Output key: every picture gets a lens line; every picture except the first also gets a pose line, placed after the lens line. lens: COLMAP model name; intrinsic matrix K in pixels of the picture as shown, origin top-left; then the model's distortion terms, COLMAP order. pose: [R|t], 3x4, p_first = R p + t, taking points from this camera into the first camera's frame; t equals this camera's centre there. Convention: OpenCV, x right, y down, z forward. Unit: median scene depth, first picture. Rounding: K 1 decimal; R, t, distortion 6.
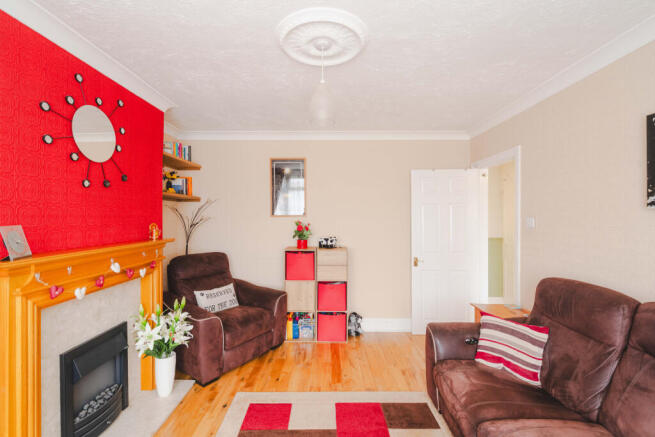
lens RADIAL K [[302.3, 0, 324.8], [0, 302.3, 215.2], [0, 0, 1]] dist [-0.006478, 0.001168]
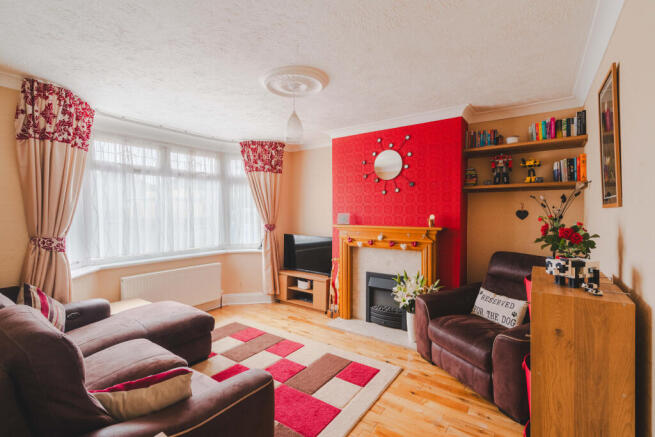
lens RADIAL K [[302.3, 0, 325.5], [0, 302.3, 217.1], [0, 0, 1]] dist [-0.006478, 0.001168]
pose [[-0.583075, 0.009113, -0.812367, 0.844134], [-0.000918, 0.999929, 0.011876, 0.024790], [0.812418, 0.007671, -0.583025, 1.557759]]
